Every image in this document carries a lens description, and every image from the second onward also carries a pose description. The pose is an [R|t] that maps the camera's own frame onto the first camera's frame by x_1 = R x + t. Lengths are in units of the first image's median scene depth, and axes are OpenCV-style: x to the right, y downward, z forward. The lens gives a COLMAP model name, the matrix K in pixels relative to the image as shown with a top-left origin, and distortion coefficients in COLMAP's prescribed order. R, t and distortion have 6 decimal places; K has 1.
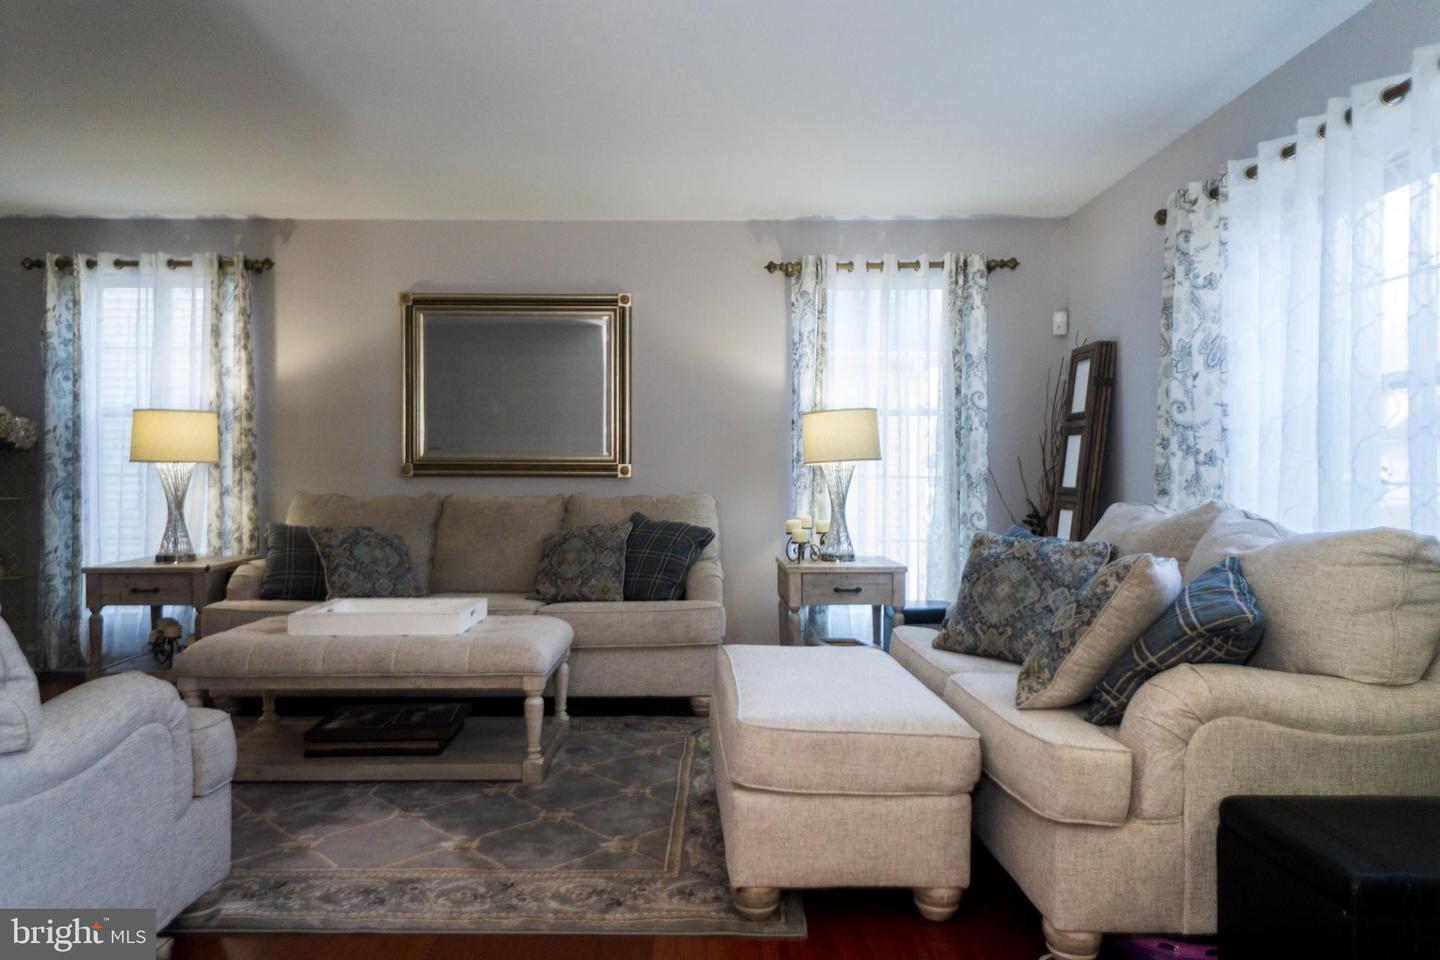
lens RADIAL K [[985.4, 0, 718.7], [0, 985.4, 464.8], [0, 0, 1]] dist [0.010362, 0.002198]
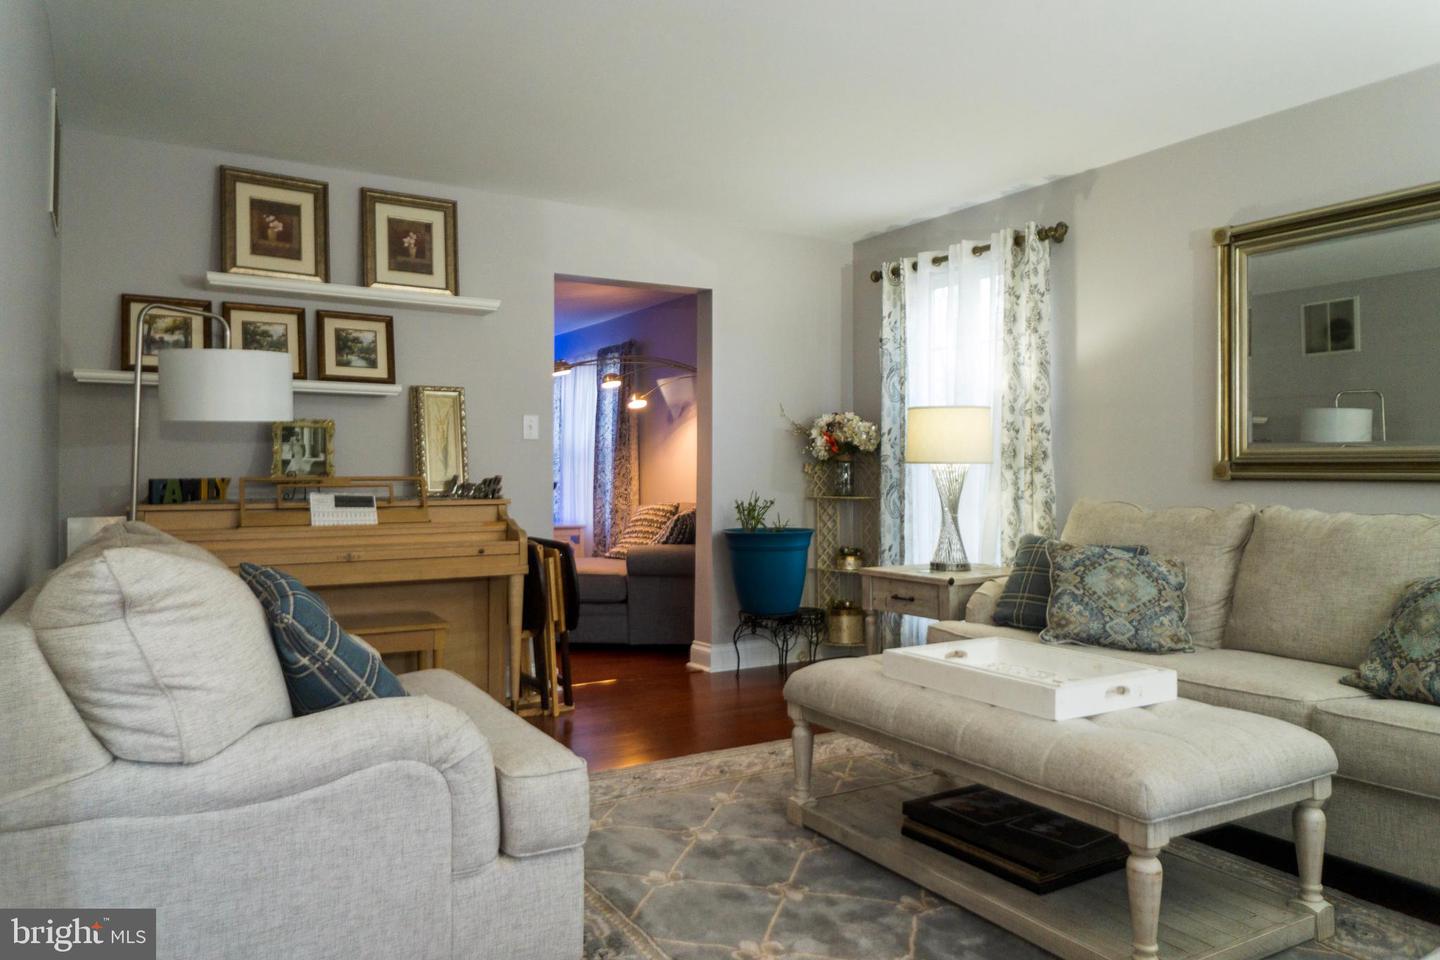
lens RADIAL K [[985.4, 0, 718.7], [0, 985.4, 464.8], [0, 0, 1]] dist [0.010362, 0.002198]
pose [[0.503166, -0.005967, -0.864169, 0.132750], [0.005411, 0.999978, -0.003754, 0.001374], [0.864173, -0.002787, 0.503187, 0.326689]]
